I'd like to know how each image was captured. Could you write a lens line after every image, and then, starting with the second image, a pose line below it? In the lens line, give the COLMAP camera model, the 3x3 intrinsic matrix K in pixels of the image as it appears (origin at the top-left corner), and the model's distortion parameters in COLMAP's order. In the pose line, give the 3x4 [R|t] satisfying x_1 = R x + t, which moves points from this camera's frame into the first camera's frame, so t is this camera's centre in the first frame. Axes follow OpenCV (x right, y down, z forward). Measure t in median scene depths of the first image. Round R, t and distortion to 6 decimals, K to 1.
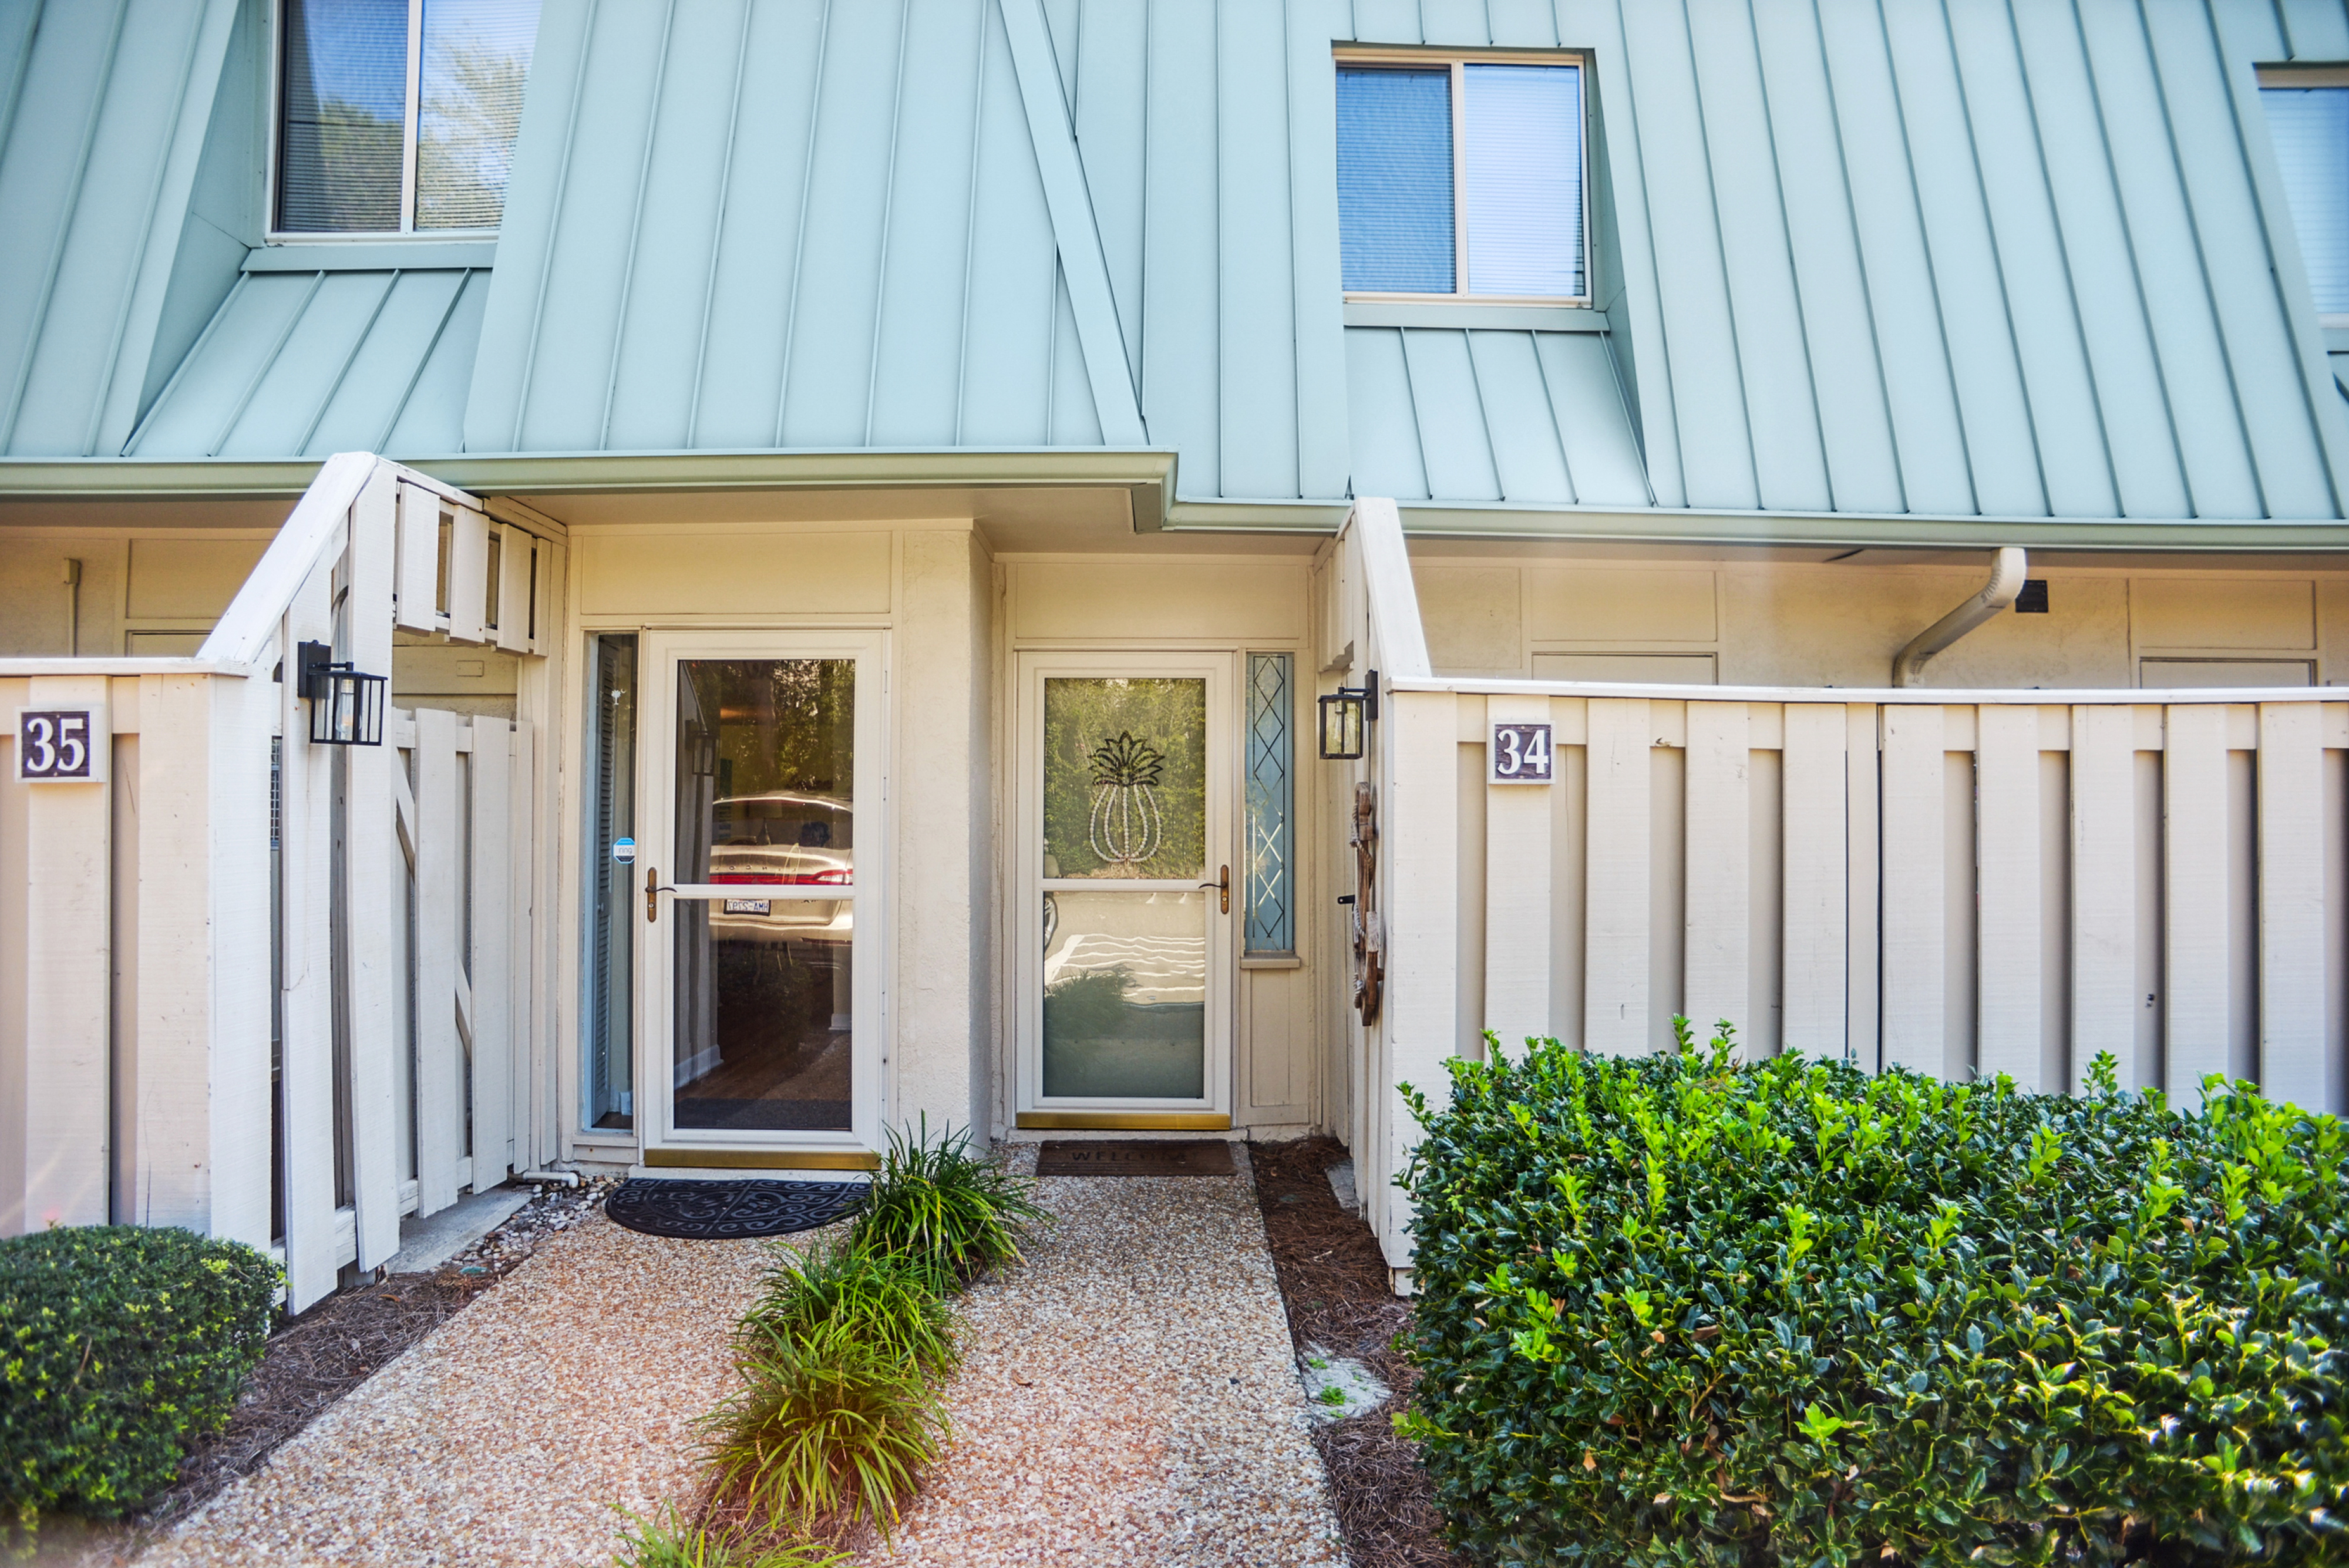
lens RADIAL K [[1318.1, 0, 1155.2], [0, 1318.1, 721.3], [0, 0, 1]] dist [-0.118419, 0.064769]
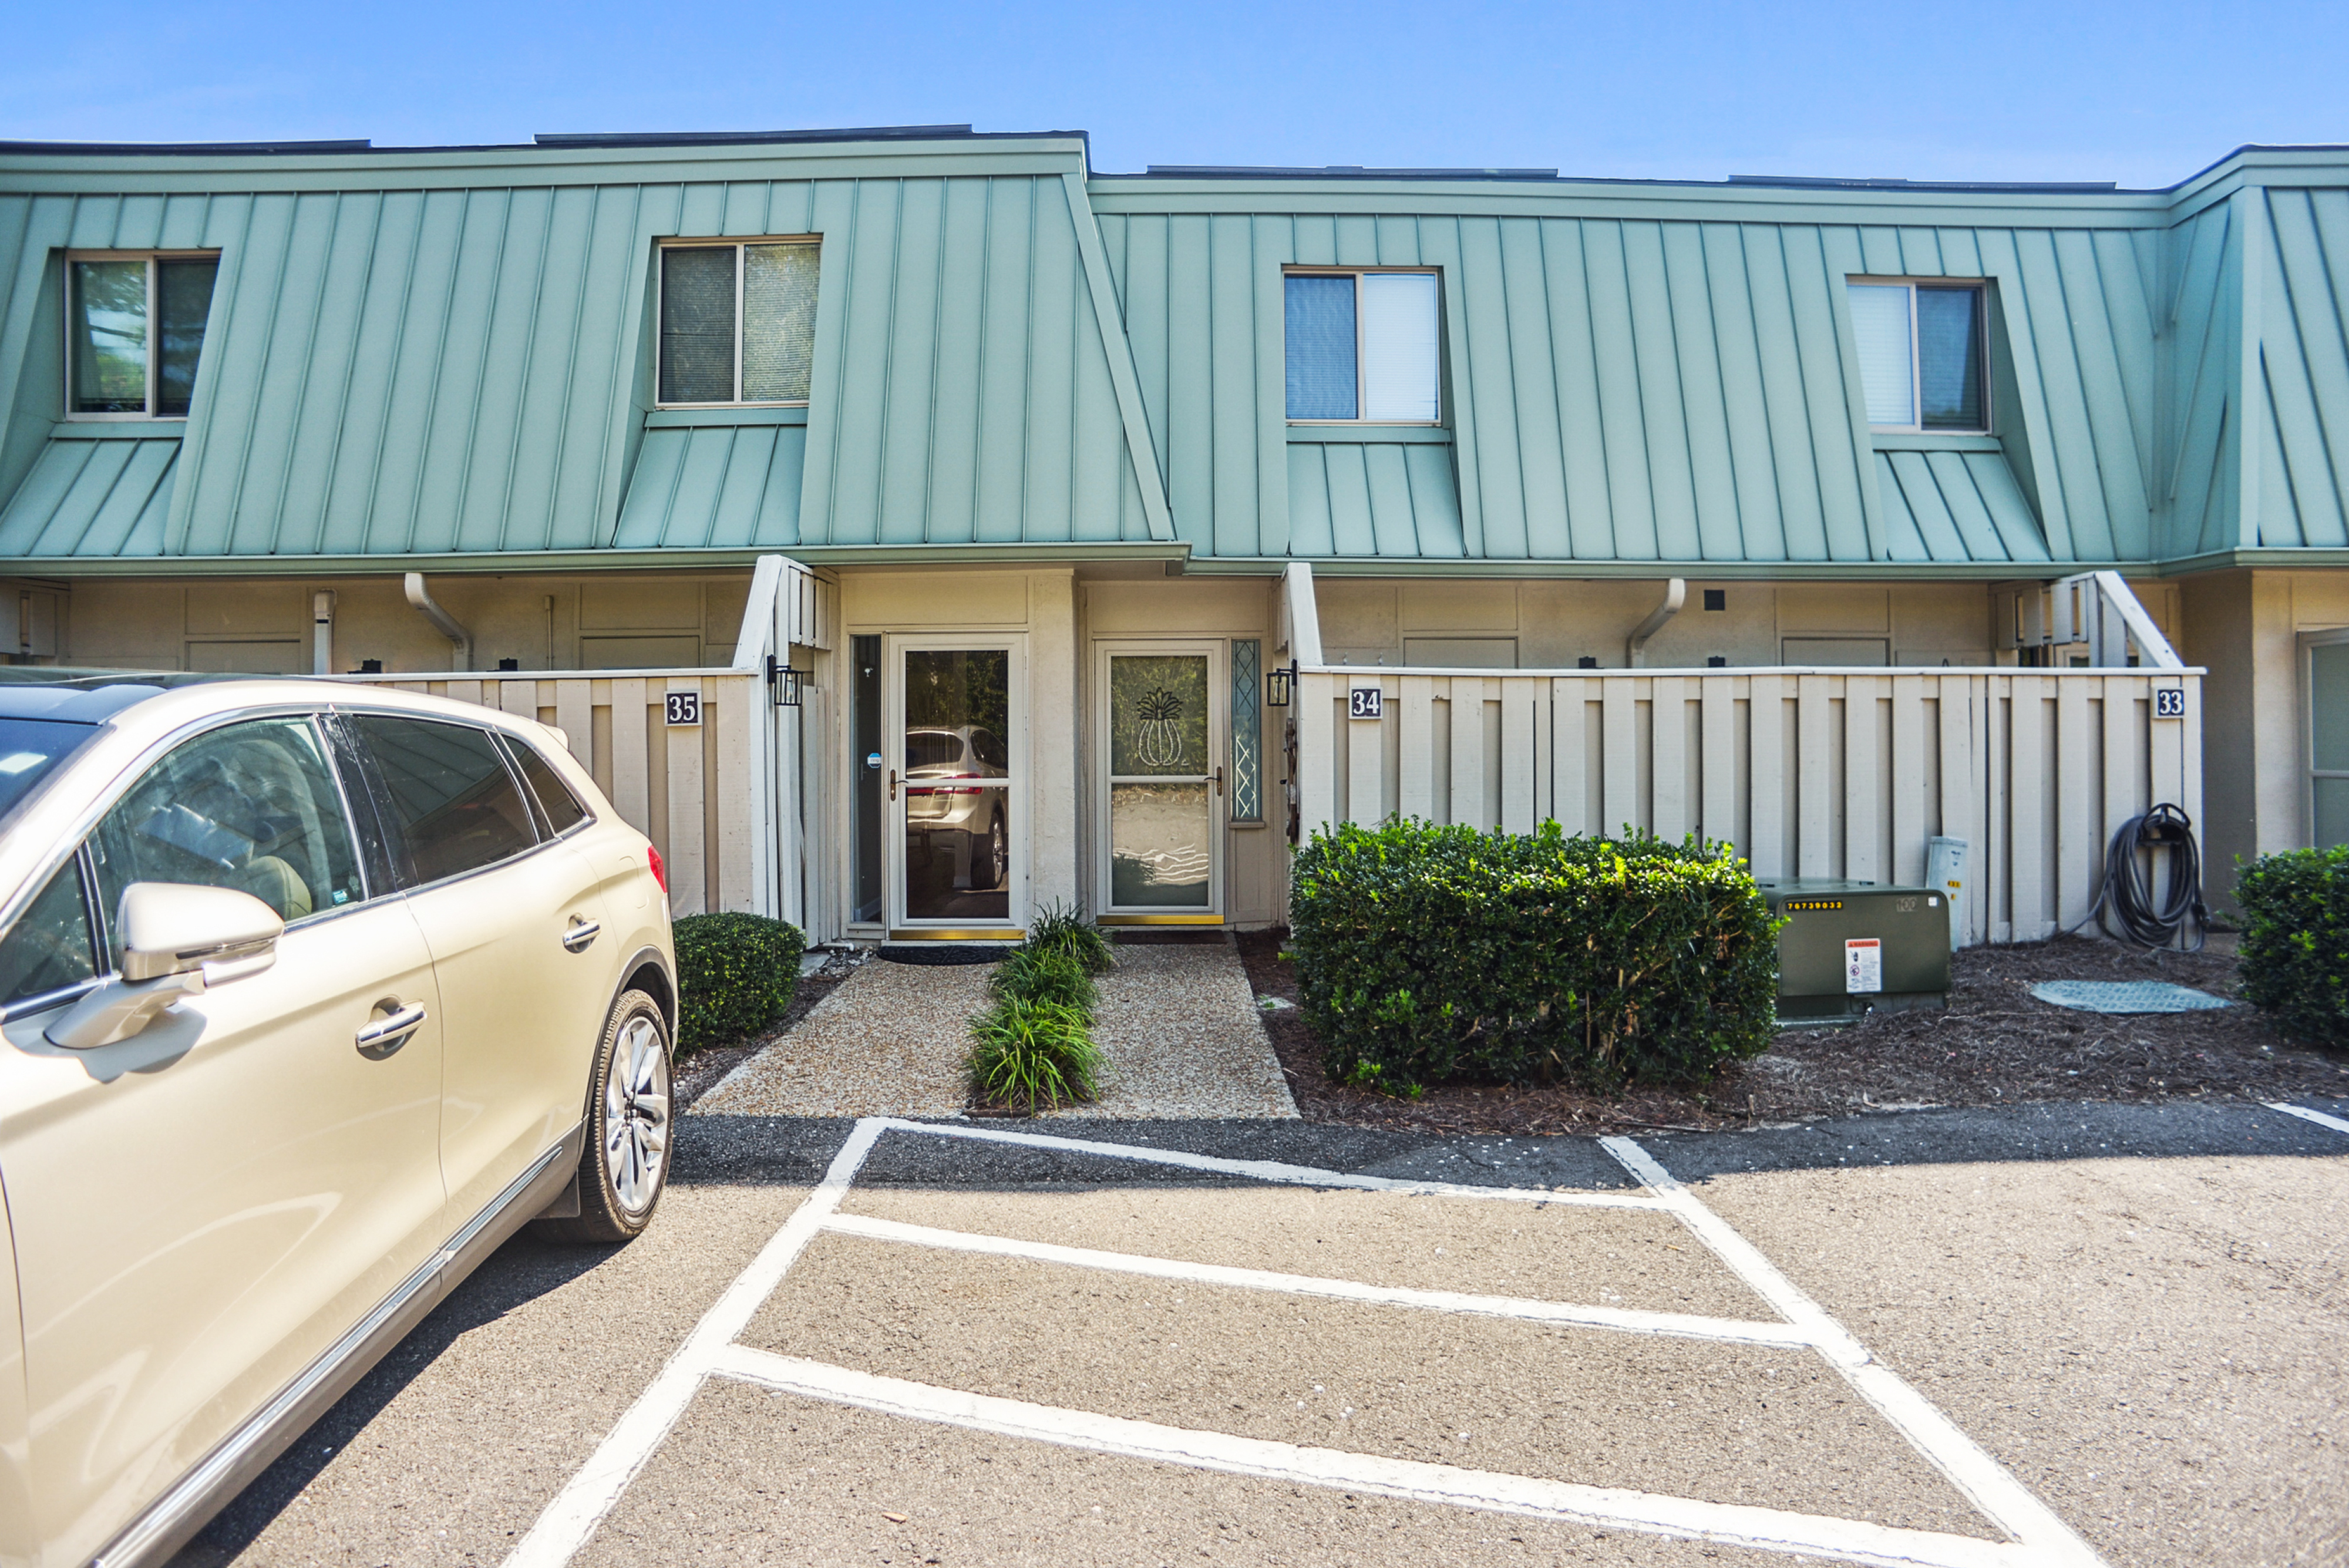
lens RADIAL K [[1318.1, 0, 1155.2], [0, 1318.1, 721.3], [0, 0, 1]] dist [-0.118419, 0.064769]
pose [[0.999965, -0.008412, 0.000296, -0.032866], [0.008384, 0.998521, 0.053710, -0.045100], [-0.000748, -0.053705, 0.998557, -0.773743]]
